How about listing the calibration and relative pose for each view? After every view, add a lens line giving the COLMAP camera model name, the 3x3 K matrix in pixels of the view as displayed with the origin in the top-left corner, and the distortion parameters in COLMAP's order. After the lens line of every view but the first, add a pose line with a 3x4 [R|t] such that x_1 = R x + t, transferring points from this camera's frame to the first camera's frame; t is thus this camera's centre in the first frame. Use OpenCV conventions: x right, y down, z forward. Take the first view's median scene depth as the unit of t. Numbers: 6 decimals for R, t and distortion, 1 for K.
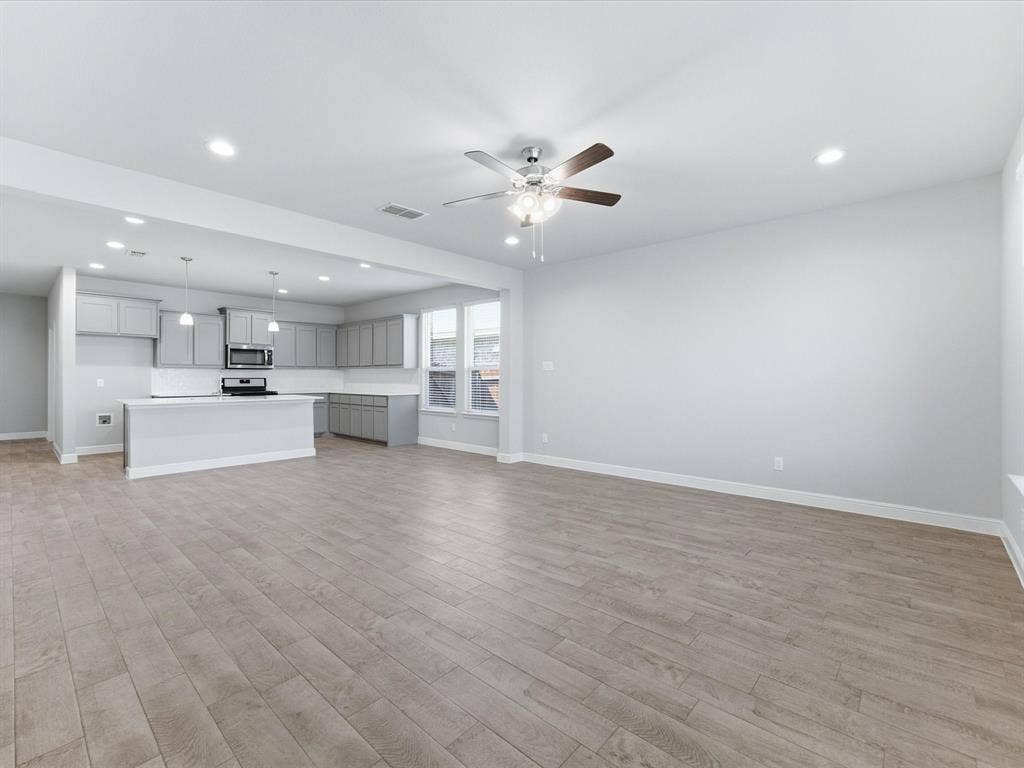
lens RADIAL K [[460.1, 0, 513.5], [0, 460.1, 378.9], [0, 0, 1]] dist [-0.000360, -0.000154]
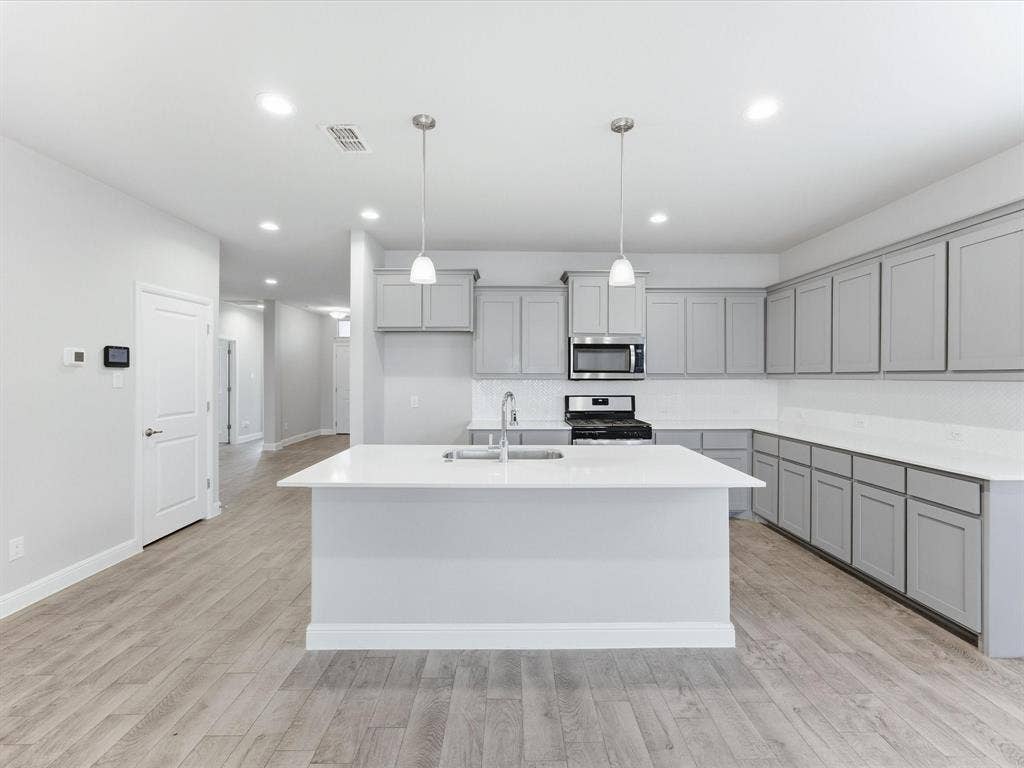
lens RADIAL K [[450.6, 0, 517.6], [0, 450.6, 382.5], [0, 0, 1]] dist [-0.038249, 0.019668]
pose [[0.687241, 0.008450, -0.726380, -0.272651], [-0.002700, 0.999955, 0.009078, -0.025152], [0.726424, -0.004278, 0.687233, 0.593803]]
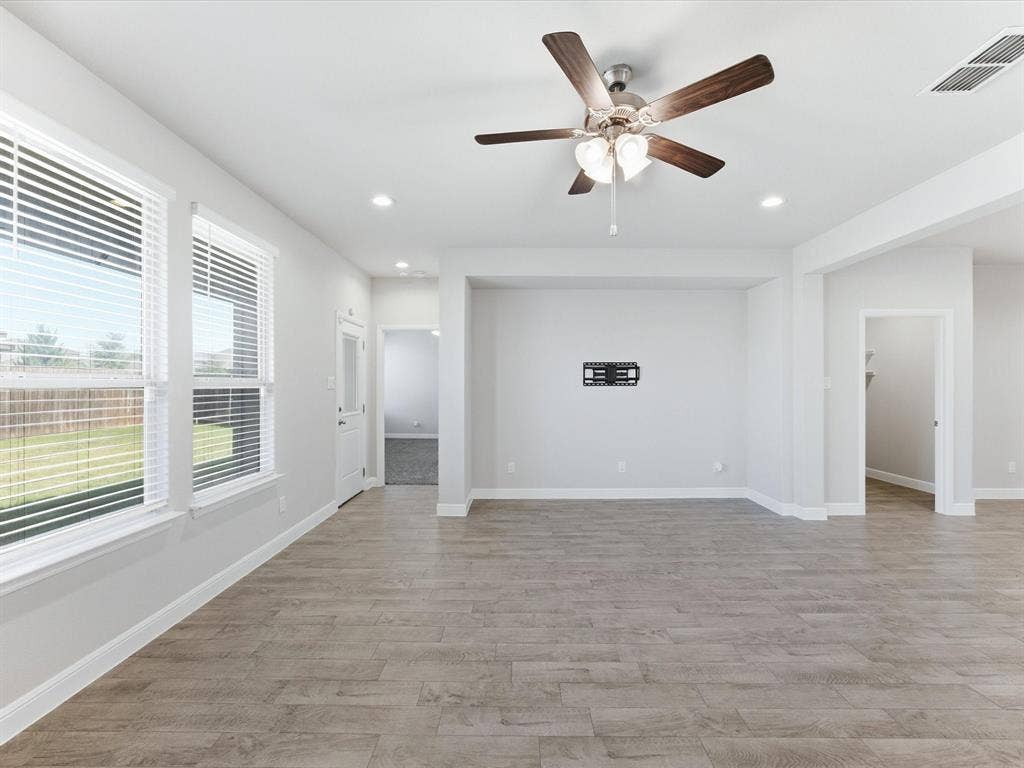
lens RADIAL K [[450.6, 0, 517.6], [0, 450.6, 382.5], [0, 0, 1]] dist [-0.038249, 0.019668]
pose [[-0.744723, -0.005540, -0.667351, 0.230888], [-0.002312, 0.999981, -0.005721, -0.018440], [0.667370, -0.002718, -0.744722, 0.546234]]
